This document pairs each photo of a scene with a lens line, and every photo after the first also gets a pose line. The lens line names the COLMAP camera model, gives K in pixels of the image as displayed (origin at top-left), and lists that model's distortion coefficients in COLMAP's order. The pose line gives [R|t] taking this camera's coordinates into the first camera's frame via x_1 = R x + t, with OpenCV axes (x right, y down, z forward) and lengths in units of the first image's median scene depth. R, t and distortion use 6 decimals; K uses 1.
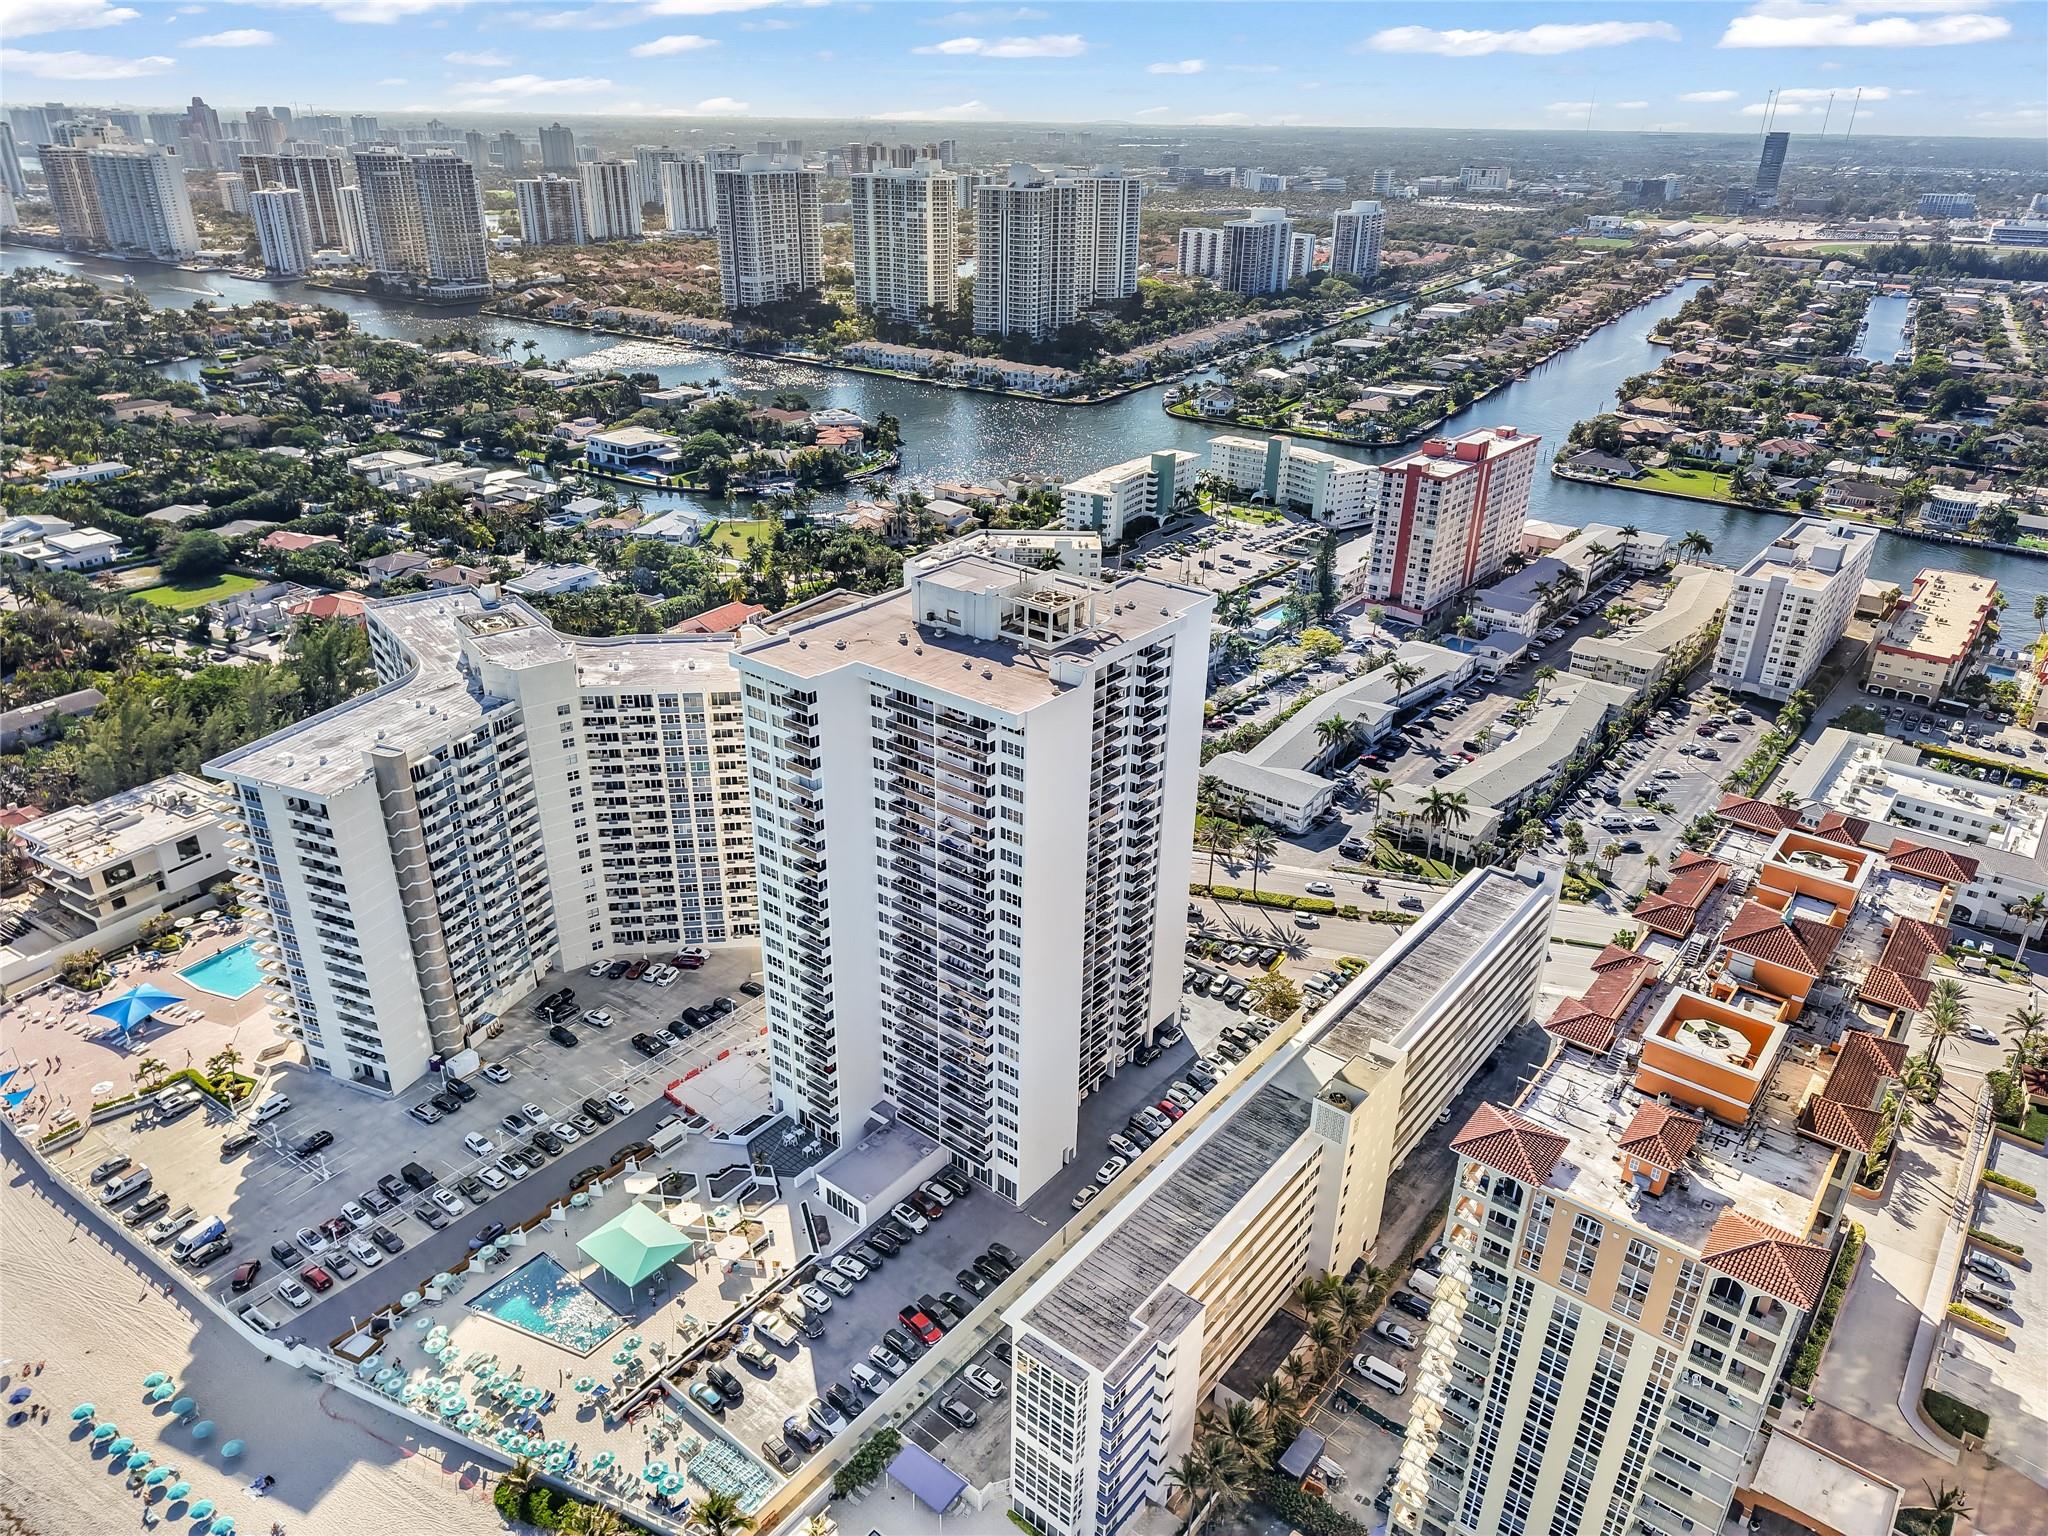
lens RADIAL K [[1369.9, 0, 1025.5], [0, 1369.9, 795.5], [0, 0, 1]] dist [0.037507, -0.036781]
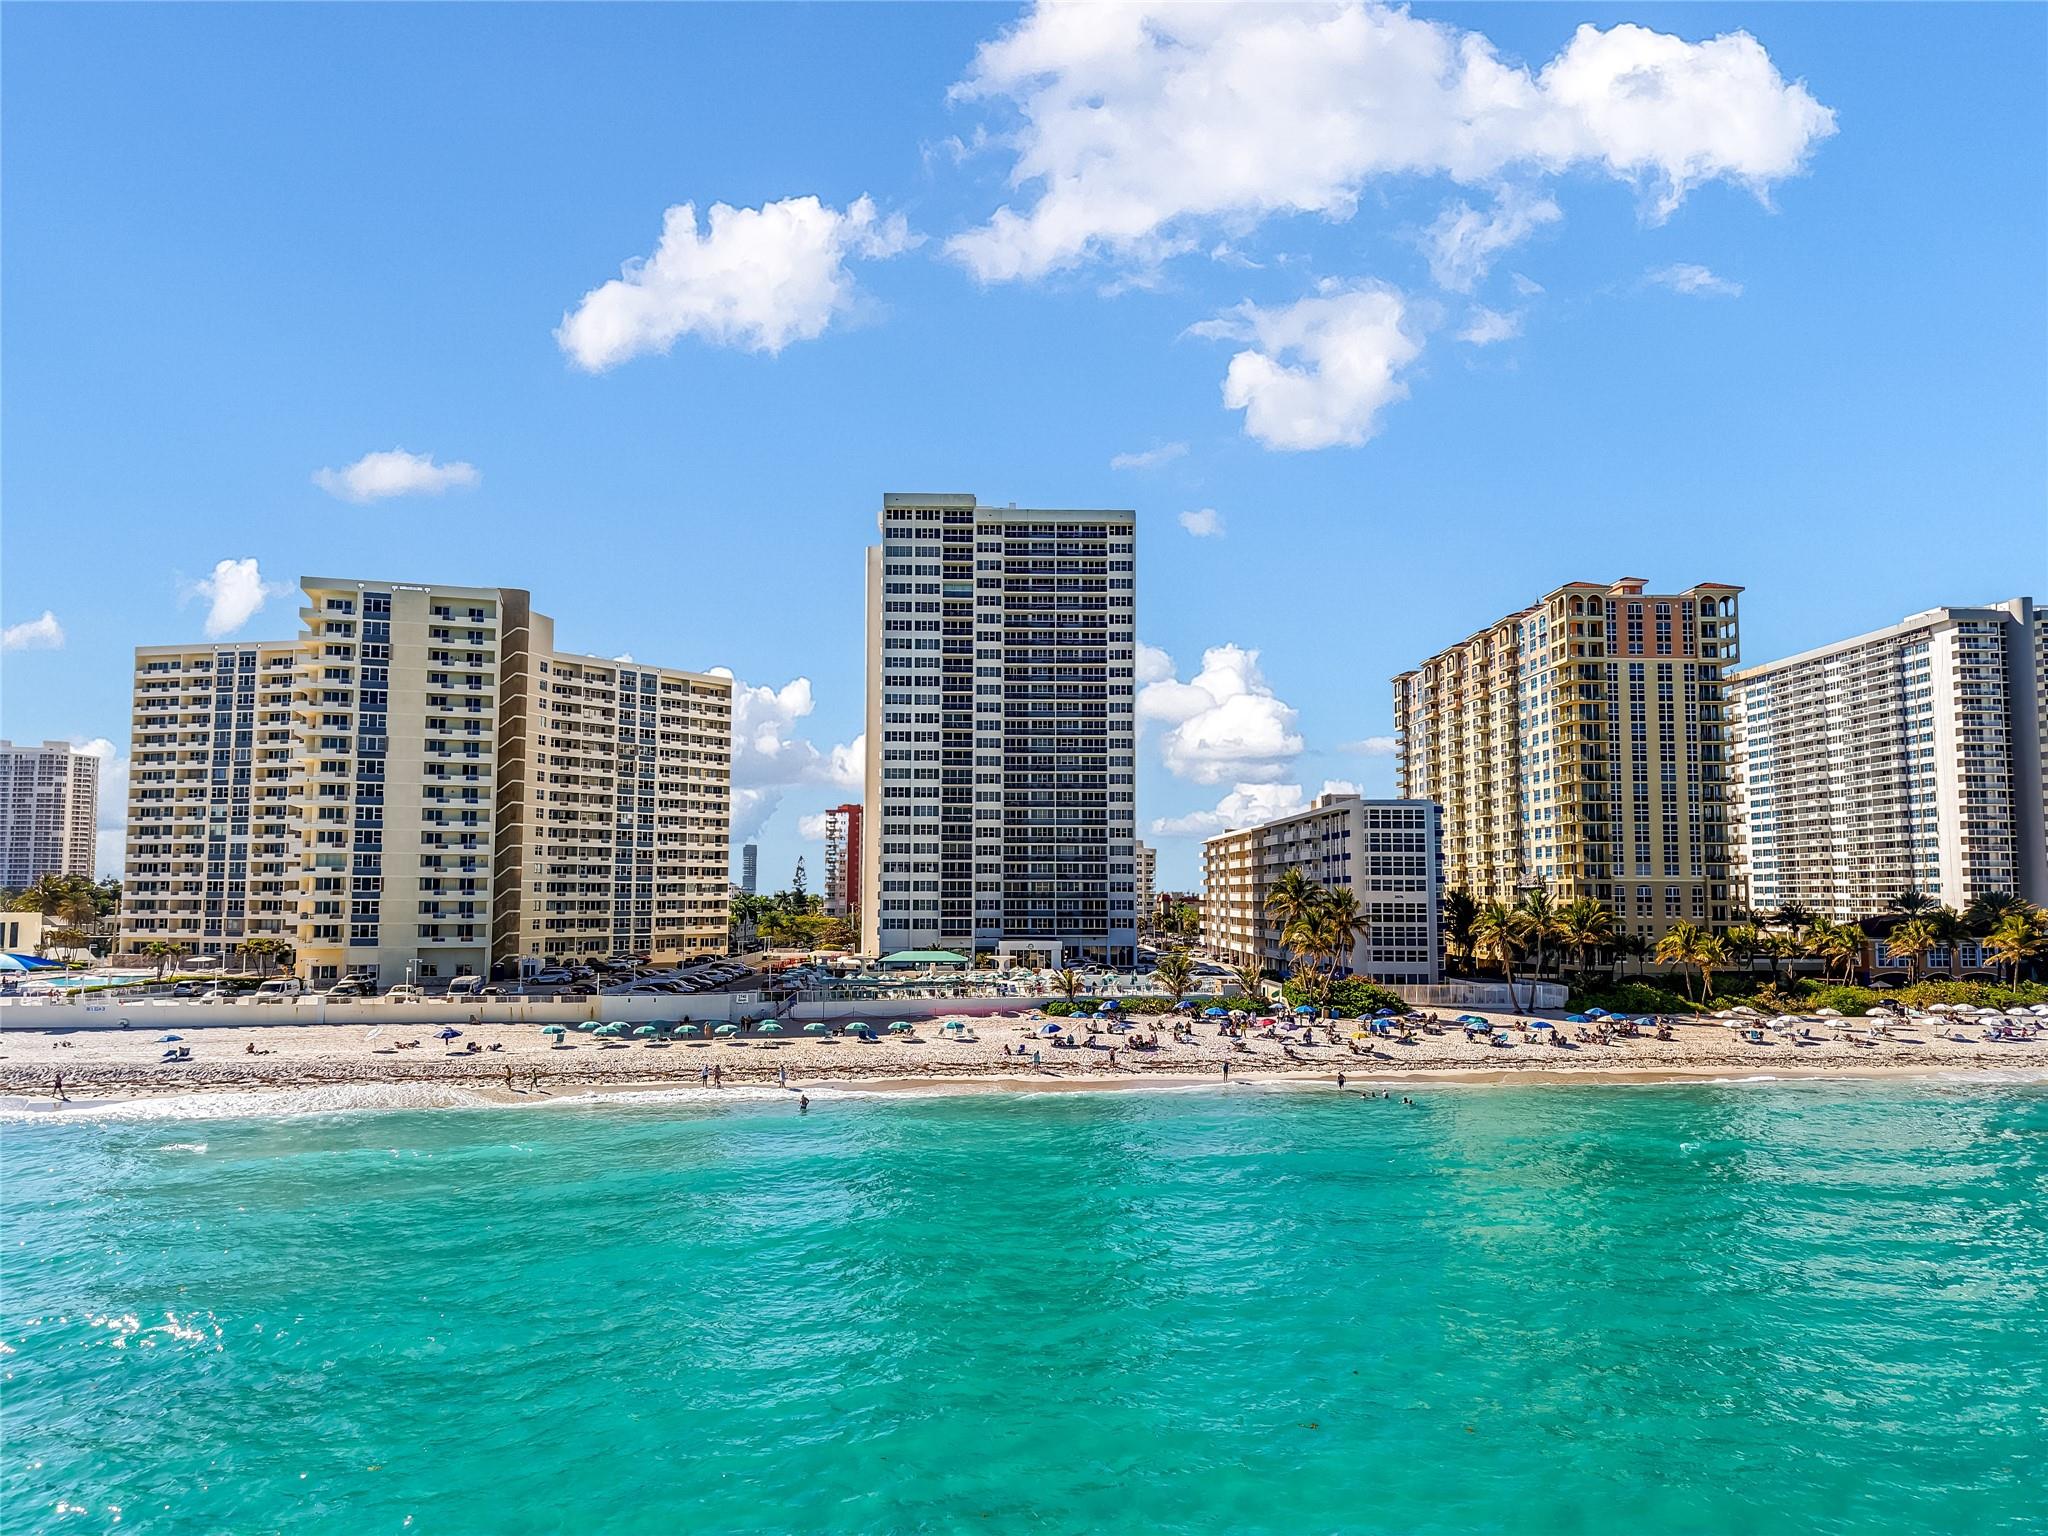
lens RADIAL K [[1369.9, 0, 1025.5], [0, 1369.9, 795.5], [0, 0, 1]] dist [0.037507, -0.036781]
pose [[0.762110, 0.037132, 0.646382, -0.672789], [0.296363, 0.867615, -0.399265, 0.491792], [-0.575637, 0.495847, 0.650214, 0.190207]]
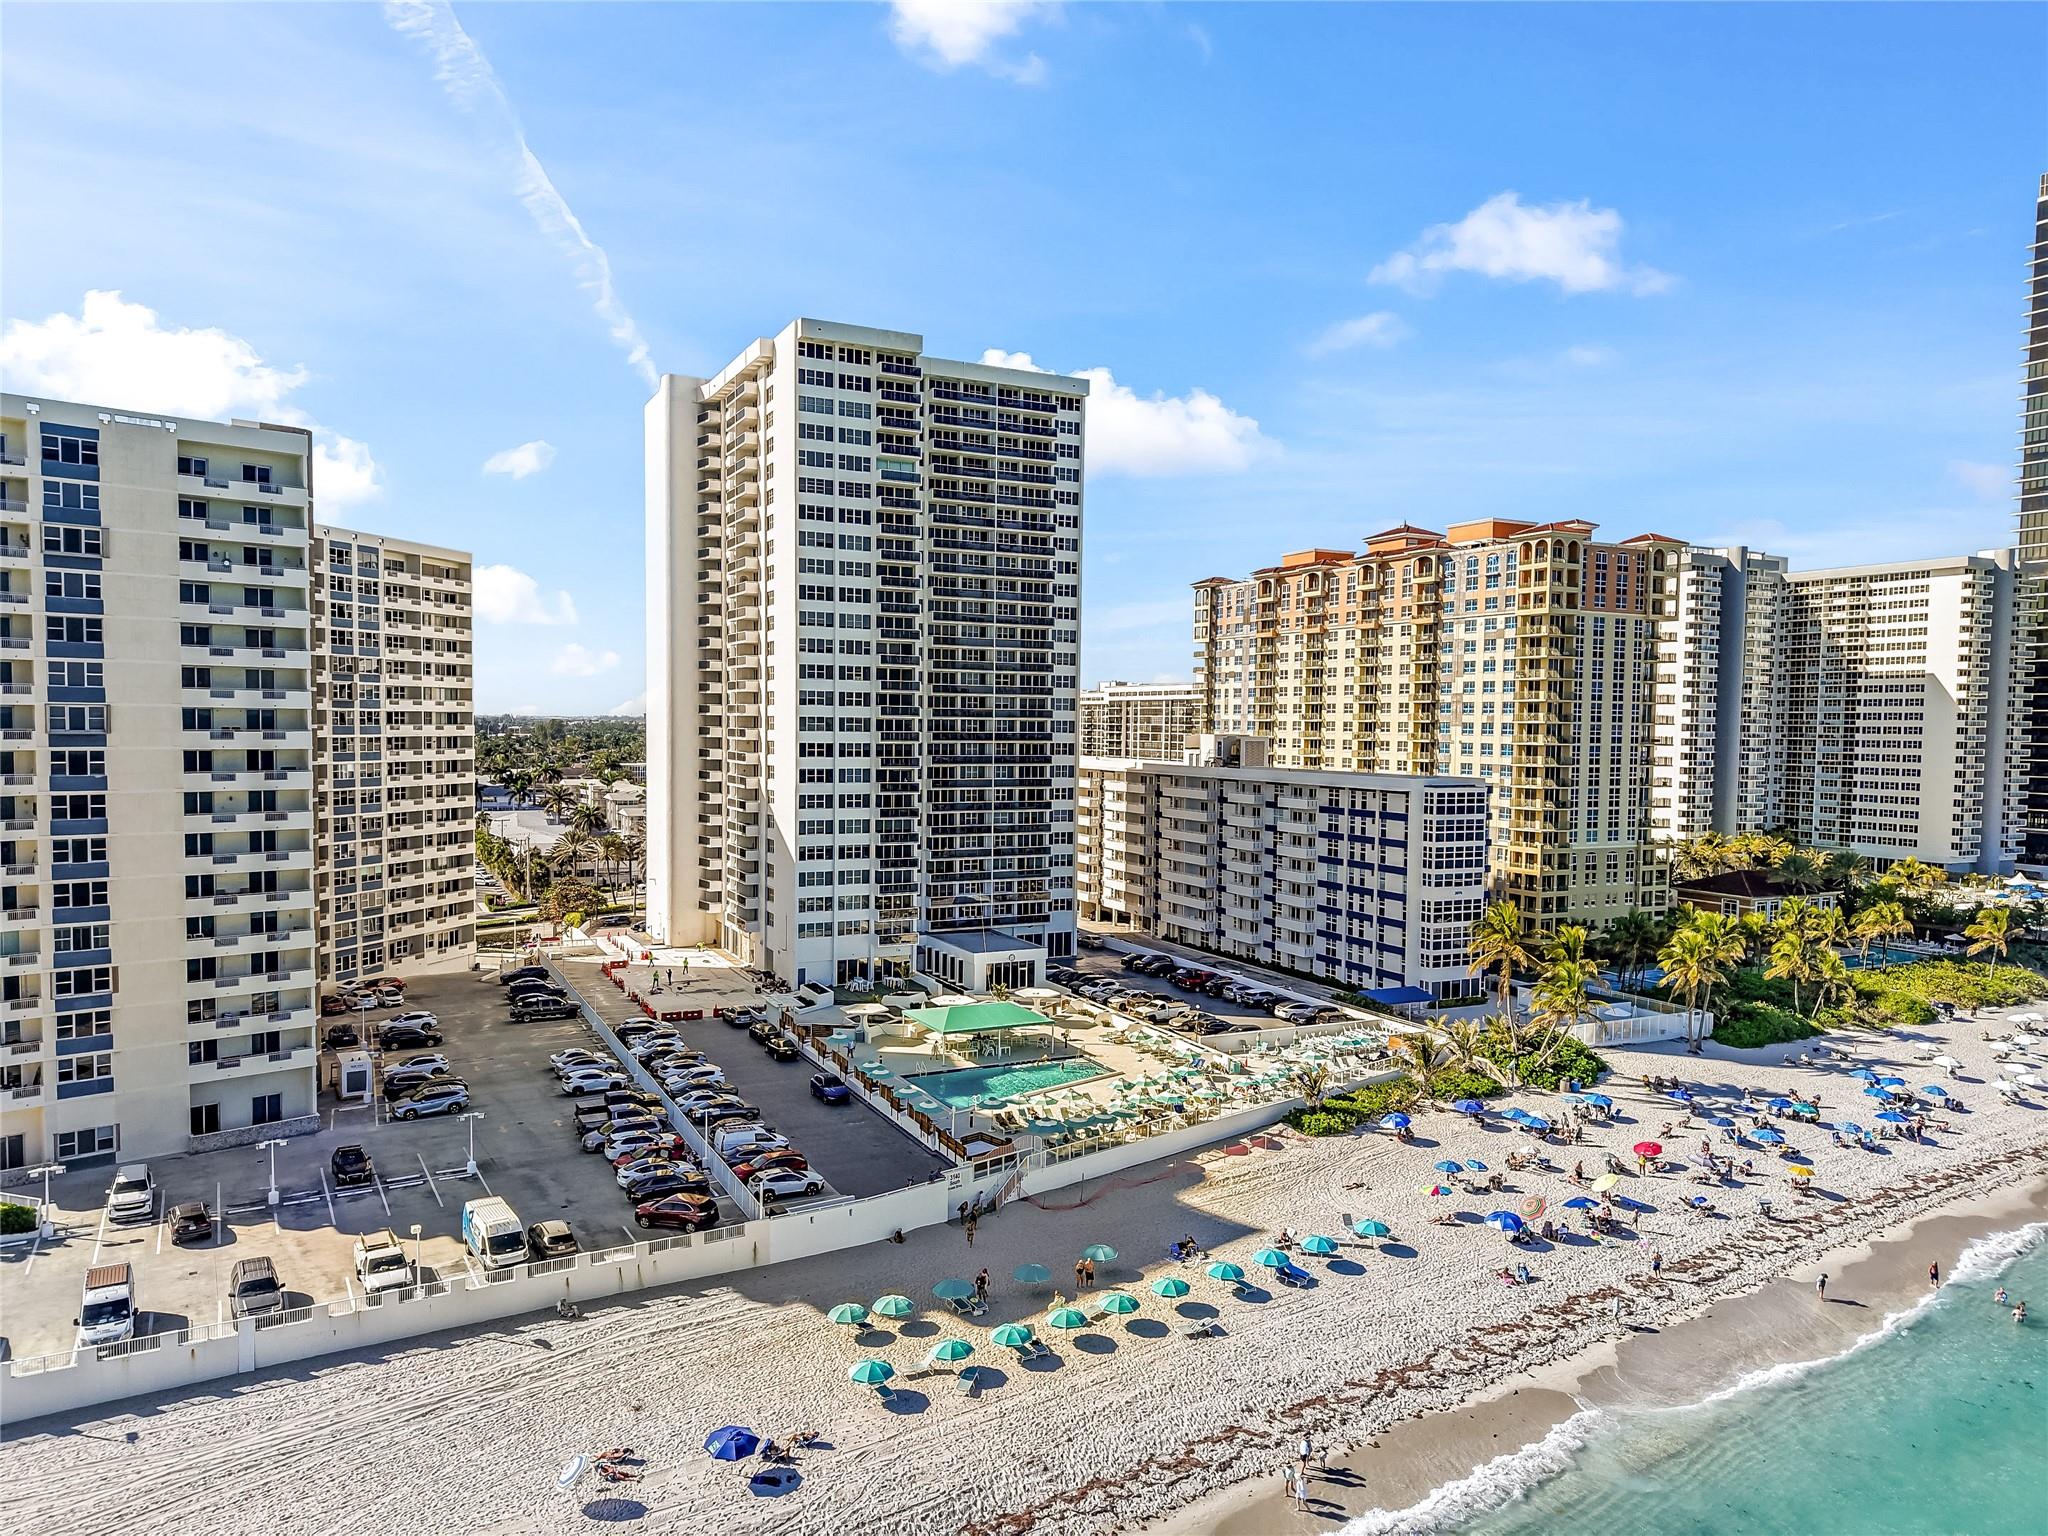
lens RADIAL K [[1369.9, 0, 1025.5], [0, 1369.9, 795.5], [0, 0, 1]] dist [0.037507, -0.036781]
pose [[0.414879, -0.057965, 0.908028, -0.708214], [0.400204, 0.907875, -0.124899, 0.244259], [-0.817136, 0.415215, 0.399856, 0.492488]]
